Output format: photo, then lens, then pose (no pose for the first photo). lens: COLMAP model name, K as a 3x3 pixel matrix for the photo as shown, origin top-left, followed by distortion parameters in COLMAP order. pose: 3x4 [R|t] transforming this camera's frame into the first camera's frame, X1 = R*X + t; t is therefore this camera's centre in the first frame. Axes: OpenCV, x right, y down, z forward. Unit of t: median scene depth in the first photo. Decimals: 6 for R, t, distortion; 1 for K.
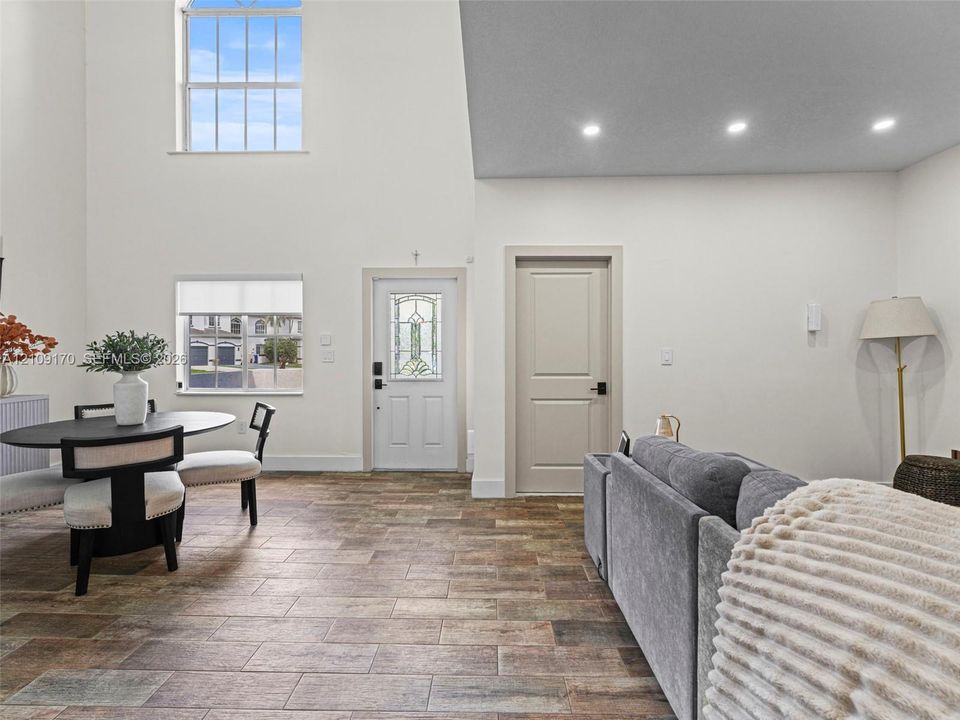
lens RADIAL K [[439.8, 0, 481.4], [0, 439.8, 353.1], [0, 0, 1]] dist [-0.002890, 0.001201]
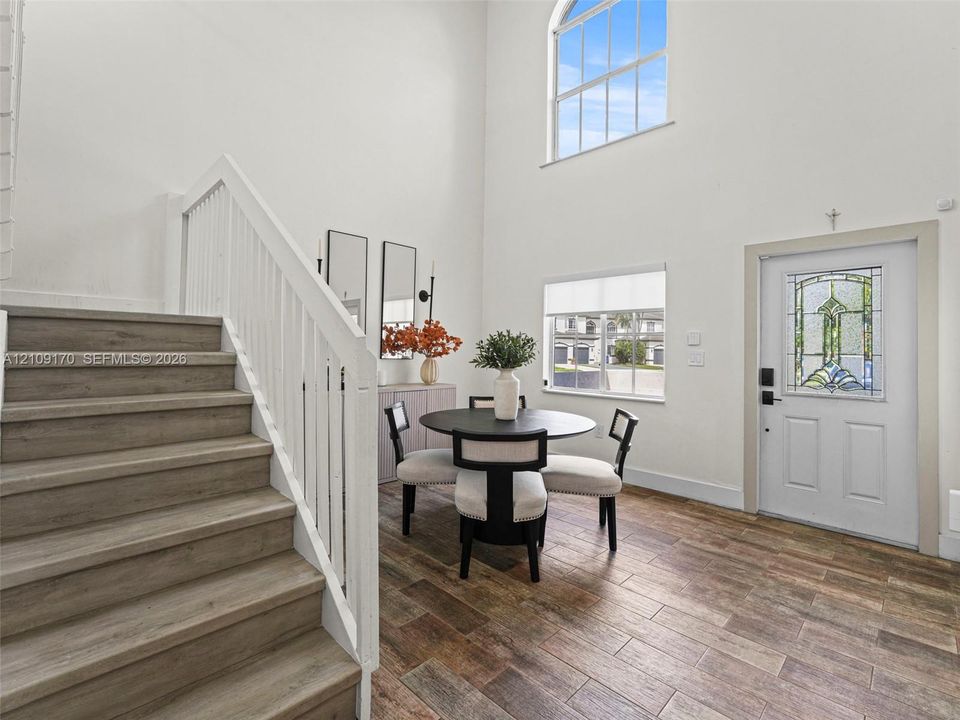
lens RADIAL K [[439.8, 0, 475.9], [0, 439.8, 349.9], [0, 0, 1]] dist [-0.002890, 0.001201]
pose [[0.723832, 0.010980, -0.689888, -0.121741], [-0.018298, 0.999827, -0.003285, 0.001360], [0.689733, 0.015001, 0.723908, 0.181519]]
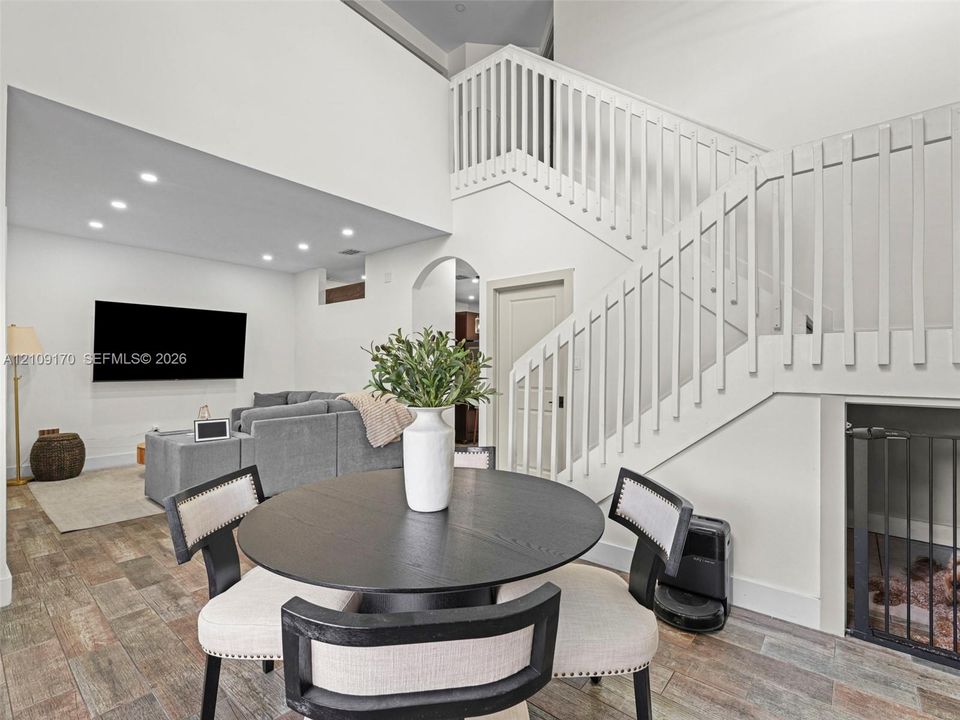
lens RADIAL K [[439.8, 0, 481.5], [0, 439.8, 359.7], [0, 0, 1]] dist [-0.002890, 0.001201]
pose [[-0.789609, 0.010229, 0.613525, -1.145849], [0.002786, 0.999910, -0.013086, -0.002119], [-0.613604, -0.008623, -0.789567, 1.355893]]
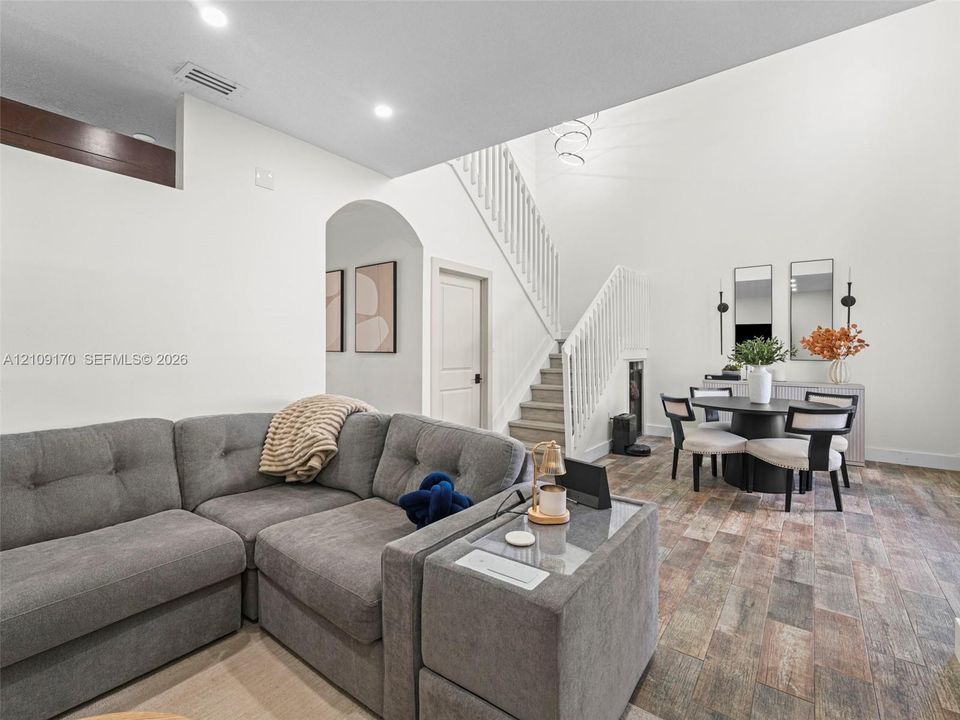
lens RADIAL K [[439.8, 0, 469.9], [0, 439.8, 352.8], [0, 0, 1]] dist [-0.002890, 0.001201]
pose [[-0.593943, 0.002536, -0.804503, 0.859252], [-0.006086, 0.999952, 0.007646, -0.002766], [0.804484, 0.009438, -0.593899, 1.066893]]
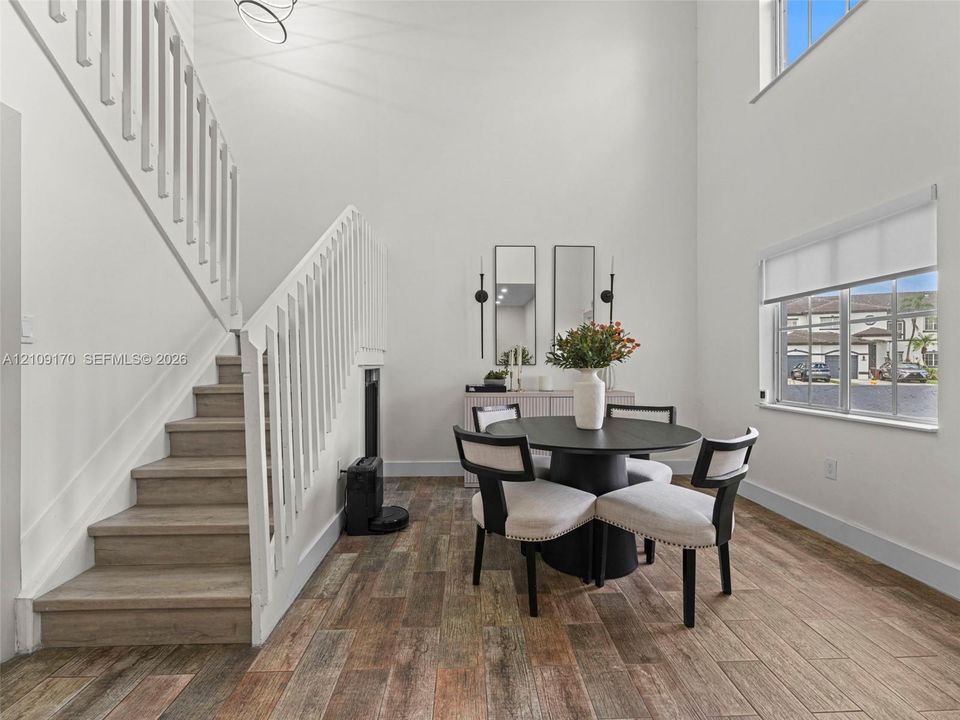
lens RADIAL K [[439.8, 0, 489.4], [0, 439.8, 358.8], [0, 0, 1]] dist [-0.002890, 0.001201]
pose [[0.073029, -0.007882, -0.997299, 0.081941], [-0.003451, 0.999961, -0.008156, 0.028064], [0.997324, 0.004037, 0.072999, 0.719288]]
